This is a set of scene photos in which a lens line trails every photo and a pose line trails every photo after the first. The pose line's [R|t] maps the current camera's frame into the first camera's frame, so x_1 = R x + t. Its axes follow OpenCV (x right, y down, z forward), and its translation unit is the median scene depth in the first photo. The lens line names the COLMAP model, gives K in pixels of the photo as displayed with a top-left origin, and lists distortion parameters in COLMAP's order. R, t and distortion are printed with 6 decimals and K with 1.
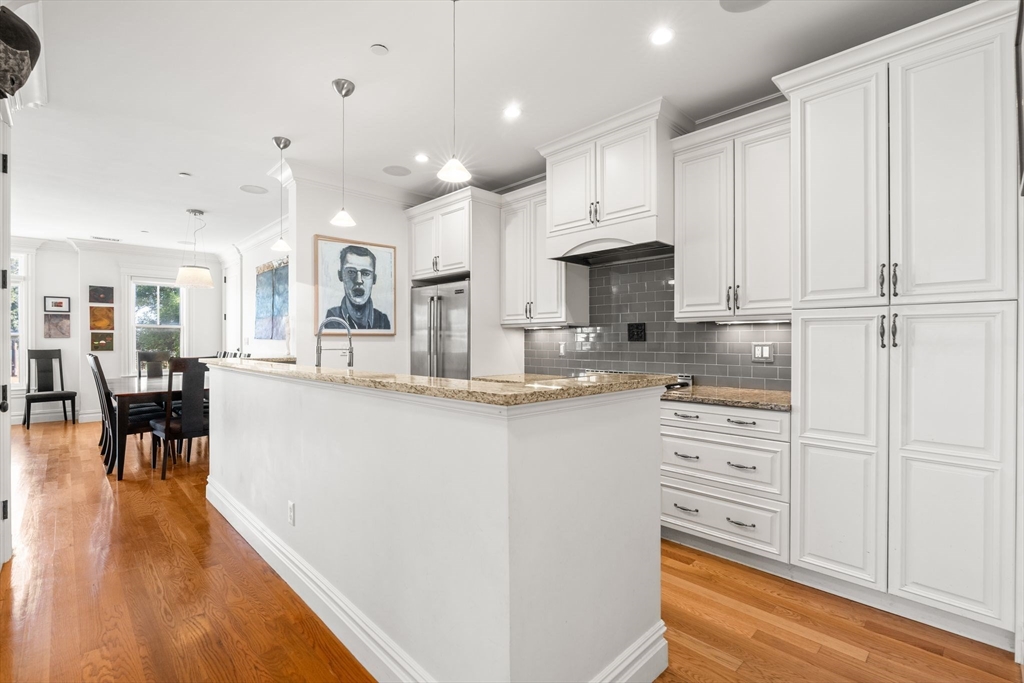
lens RADIAL K [[466.7, 0, 519.3], [0, 466.7, 345.0], [0, 0, 1]] dist [-0.001123, 0.004151]
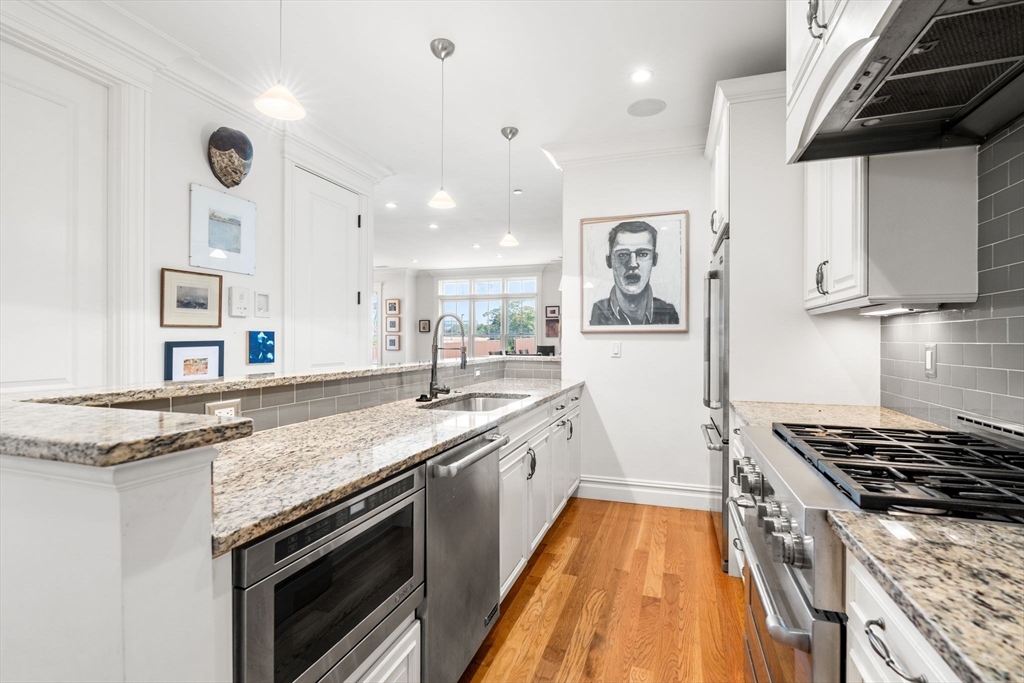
lens RADIAL K [[484.2, 0, 503.8], [0, 484.2, 343.6], [0, 0, 1]] dist [-0.005297, 0.001965]
pose [[0.438060, 0.009586, -0.898895, 0.310114], [-0.012748, 0.999909, 0.004451, -0.002828], [0.898856, 0.009509, 0.438142, 0.445362]]
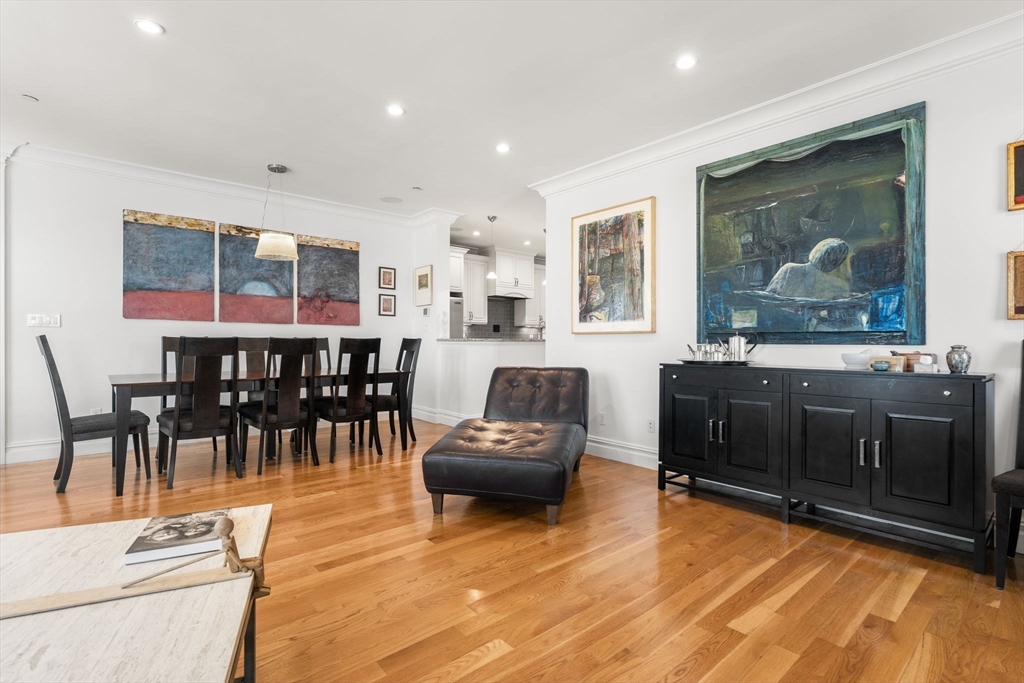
lens RADIAL K [[484.2, 0, 513.2], [0, 484.2, 339.8], [0, 0, 1]] dist [-0.005297, 0.001965]
pose [[0.055991, 0.002869, 0.998427, -1.884687], [0.004205, 0.999986, -0.003109, 0.032851], [-0.998422, 0.004372, 0.055978, 0.653512]]
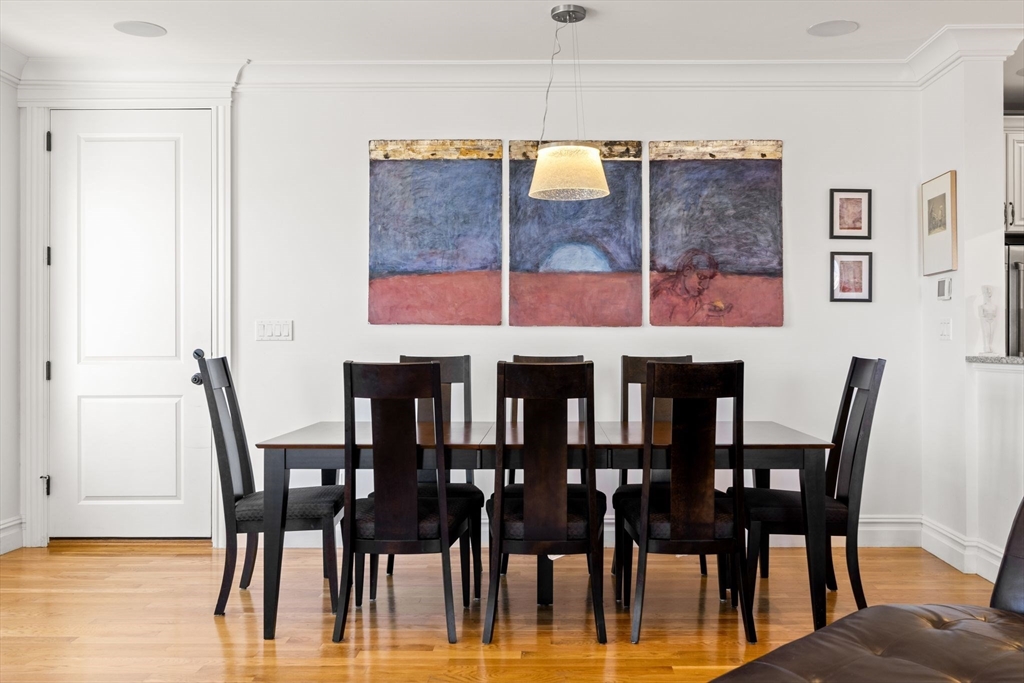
lens RADIAL K [[972.4, 0, 539.5], [0, 972.4, 331.7], [0, 0, 1]] dist [0.010344, 0.000000]
pose [[0.701805, 0.008535, 0.712318, -1.624475], [0.005695, 0.999829, -0.017591, 0.012916], [-0.712346, 0.016402, 0.701637, 0.519853]]
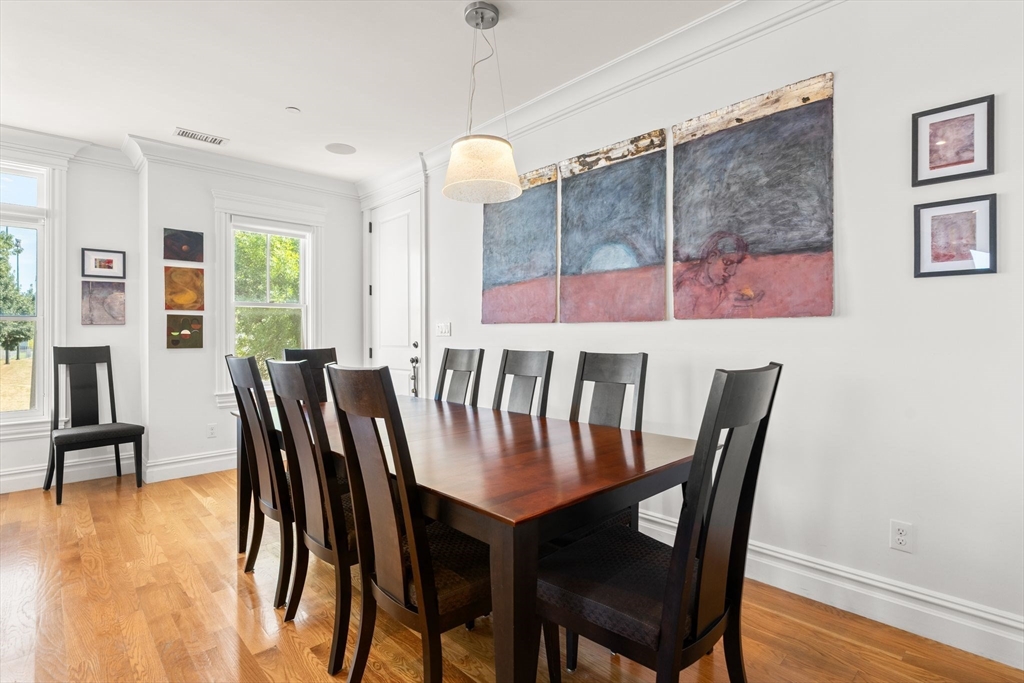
lens RADIAL K [[484.2, 0, 524.6], [0, 484.2, 333.8], [0, 0, 1]] dist [-0.005297, 0.001965]
pose [[0.999953, -0.007352, 0.006287, -0.813687], [0.007404, 0.999938, -0.008293, 0.005098], [-0.006226, 0.008339, 0.999946, 0.705325]]
